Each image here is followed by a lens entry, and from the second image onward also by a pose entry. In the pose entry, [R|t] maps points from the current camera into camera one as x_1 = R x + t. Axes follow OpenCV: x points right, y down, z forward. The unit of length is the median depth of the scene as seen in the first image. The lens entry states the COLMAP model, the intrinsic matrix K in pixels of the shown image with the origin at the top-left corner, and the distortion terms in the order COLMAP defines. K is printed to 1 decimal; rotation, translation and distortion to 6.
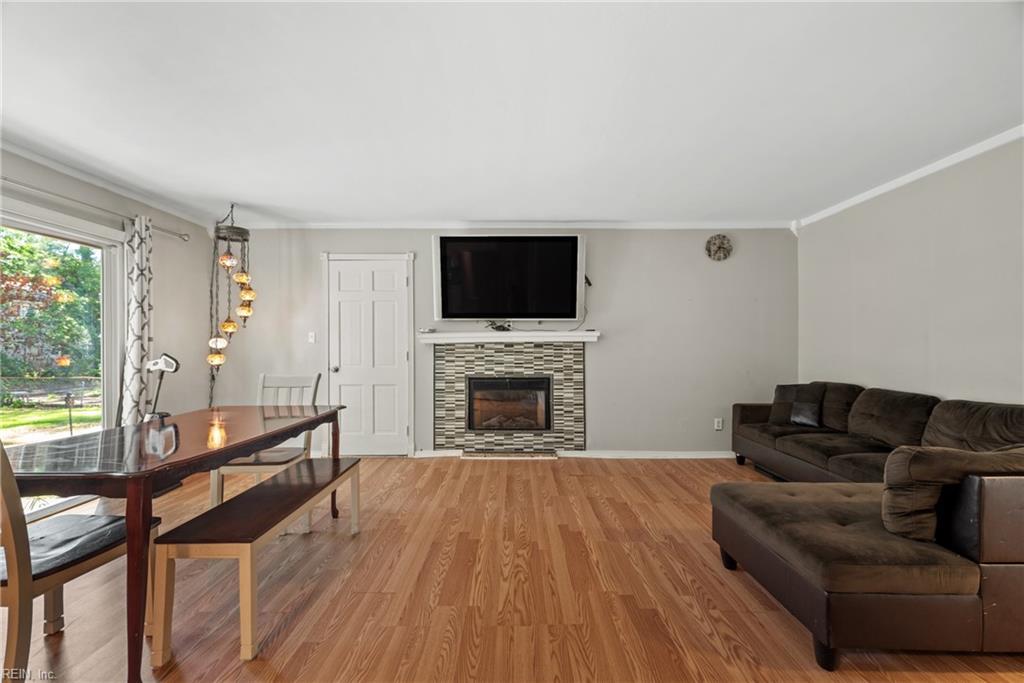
lens RADIAL K [[402.1, 0, 510.8], [0, 402.1, 342.8], [0, 0, 1]] dist [-0.000809, 0.000588]
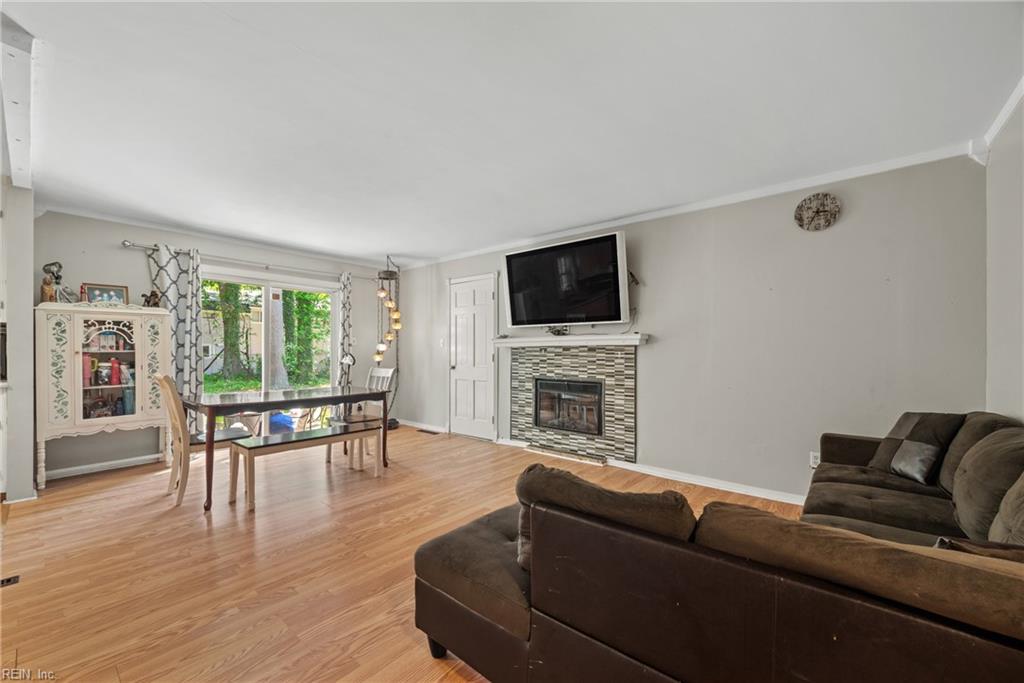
lens RADIAL K [[402.1, 0, 511.2], [0, 402.1, 346.7], [0, 0, 1]] dist [-0.000809, 0.000588]
pose [[0.772724, -0.002359, -0.634737, 0.547549], [0.000840, 0.999996, -0.002693, 0.002818], [0.634741, 0.001548, 0.772723, 0.106815]]
